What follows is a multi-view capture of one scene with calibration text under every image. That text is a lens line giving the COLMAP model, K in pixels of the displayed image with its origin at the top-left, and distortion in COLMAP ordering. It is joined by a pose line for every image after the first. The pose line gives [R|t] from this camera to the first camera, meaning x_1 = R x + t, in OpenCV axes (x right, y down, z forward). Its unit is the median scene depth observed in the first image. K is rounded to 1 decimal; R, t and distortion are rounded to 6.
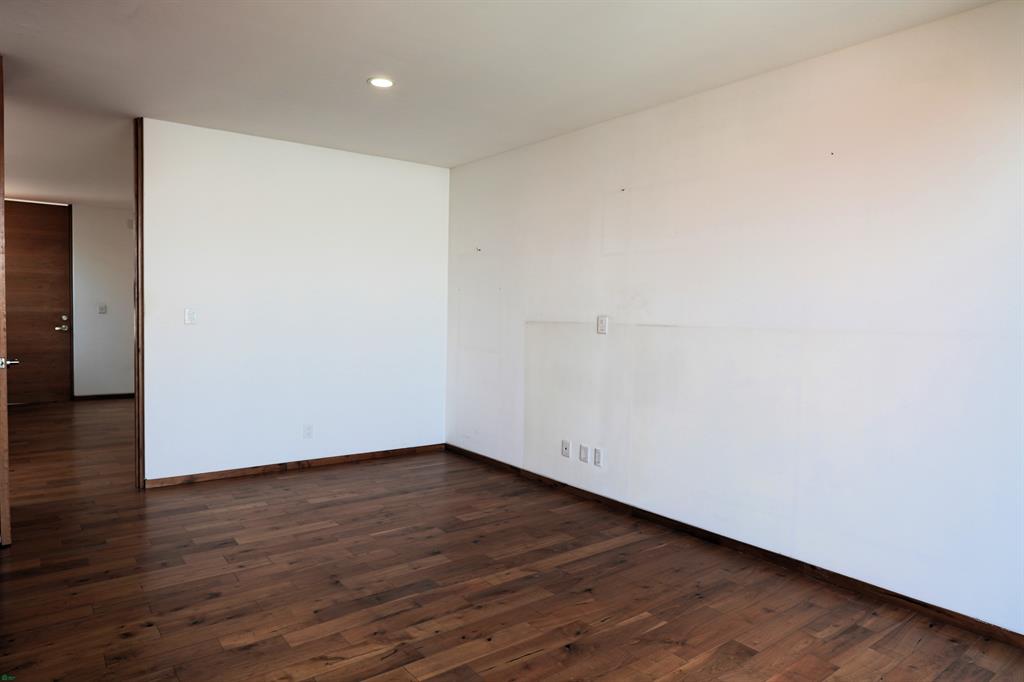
lens RADIAL K [[634.3, 0, 512.0], [0, 634.3, 341.0], [0, 0, 1]] dist [-0.019660, 0.012956]
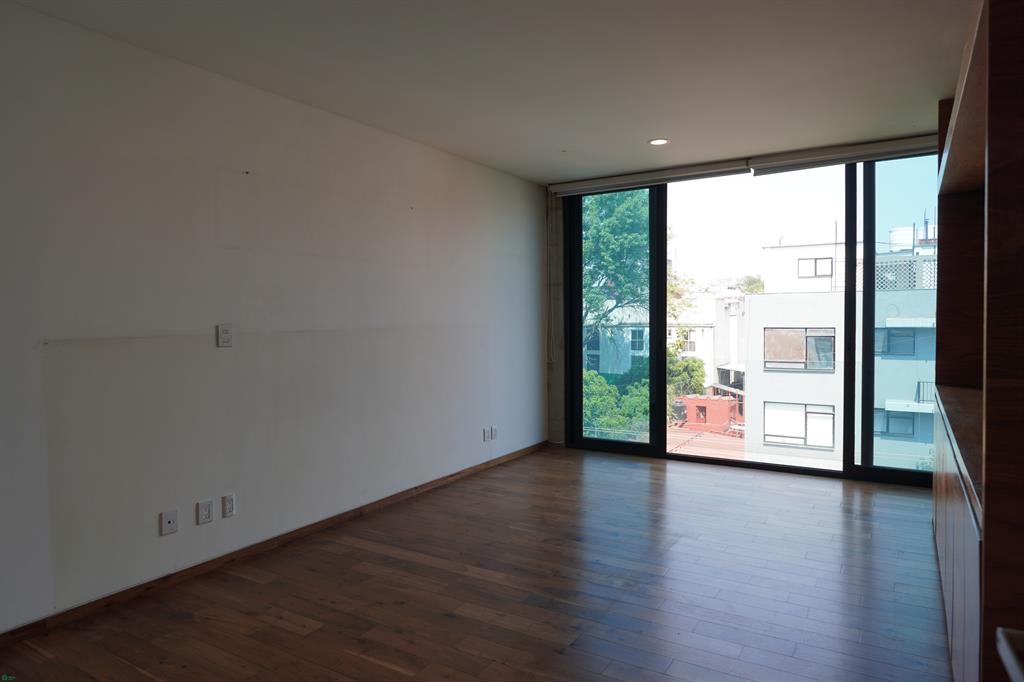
lens RADIAL K [[634.3, 0, 512.0], [0, 634.3, 341.0], [0, 0, 1]] dist [-0.019660, 0.012956]
pose [[-0.358958, -0.048845, 0.932075, -0.807879], [0.041027, 0.996839, 0.068039, -0.064792], [-0.932452, 0.062663, -0.355819, 1.079478]]
